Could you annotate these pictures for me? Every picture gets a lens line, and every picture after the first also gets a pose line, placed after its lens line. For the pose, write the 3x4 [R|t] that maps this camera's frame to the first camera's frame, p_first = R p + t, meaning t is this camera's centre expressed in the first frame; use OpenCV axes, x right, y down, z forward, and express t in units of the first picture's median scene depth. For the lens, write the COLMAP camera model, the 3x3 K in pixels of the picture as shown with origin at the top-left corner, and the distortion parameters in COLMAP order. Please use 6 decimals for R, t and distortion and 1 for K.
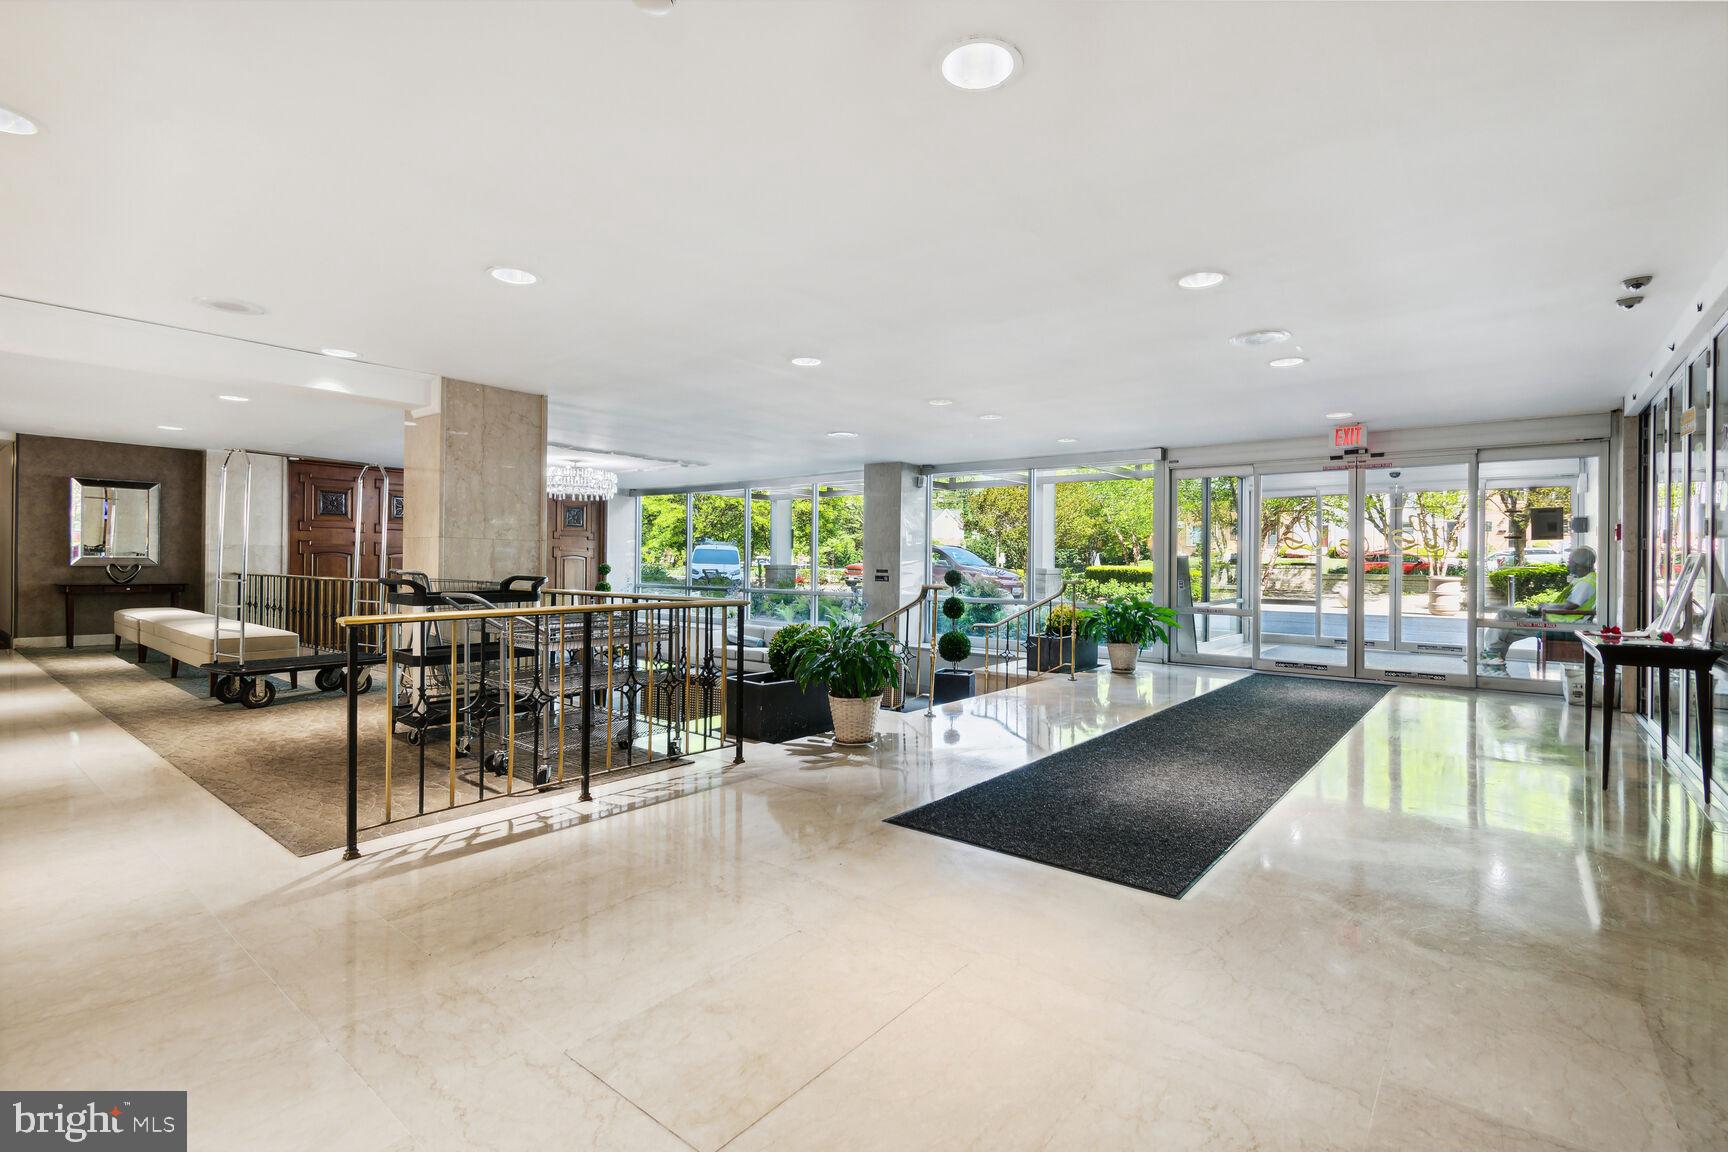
lens RADIAL K [[784.4, 0, 857.4], [0, 784.4, 563.2], [0, 0, 1]] dist [-0.000205, -0.000045]
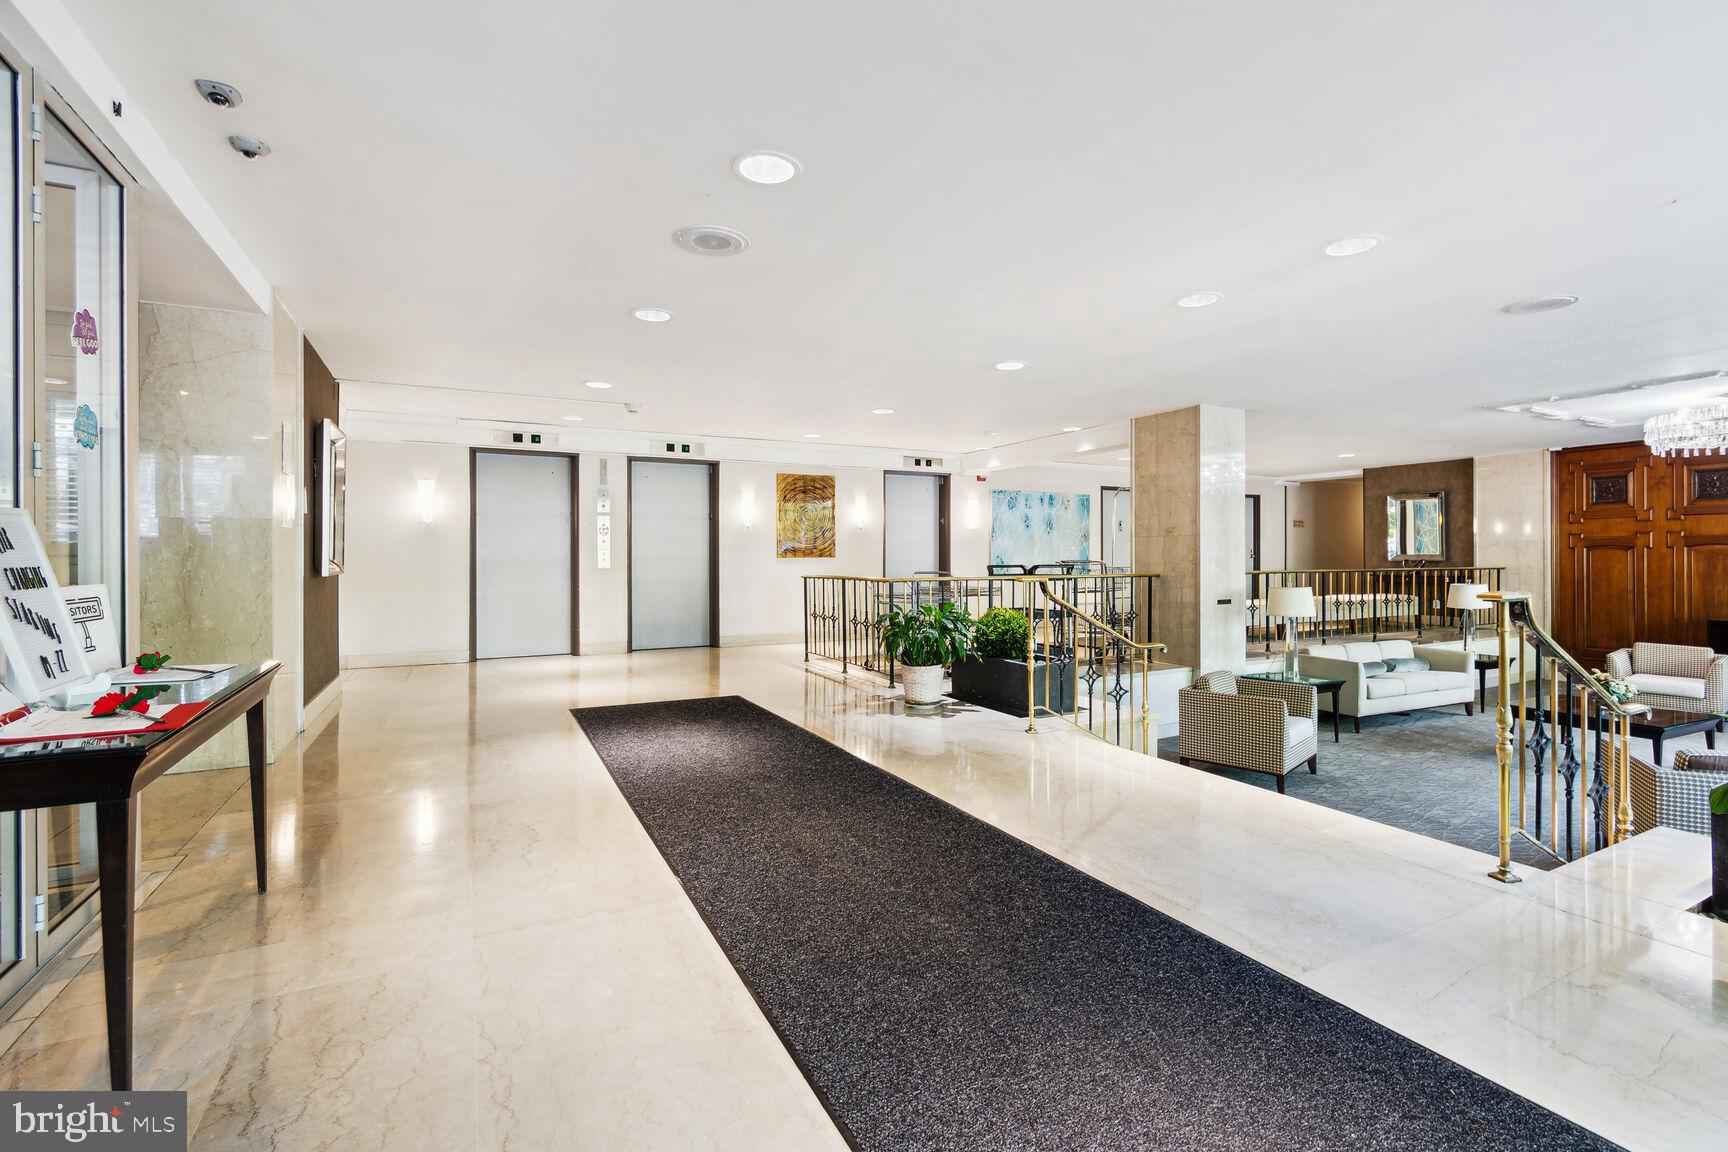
lens RADIAL K [[784.4, 0, 857.4], [0, 784.4, 563.2], [0, 0, 1]] dist [-0.000205, -0.000045]
pose [[-0.401860, -0.002103, -0.915699, 0.546206], [-0.001099, 0.999998, -0.001814, 0.009145], [0.915701, 0.000278, -0.401861, 0.671367]]
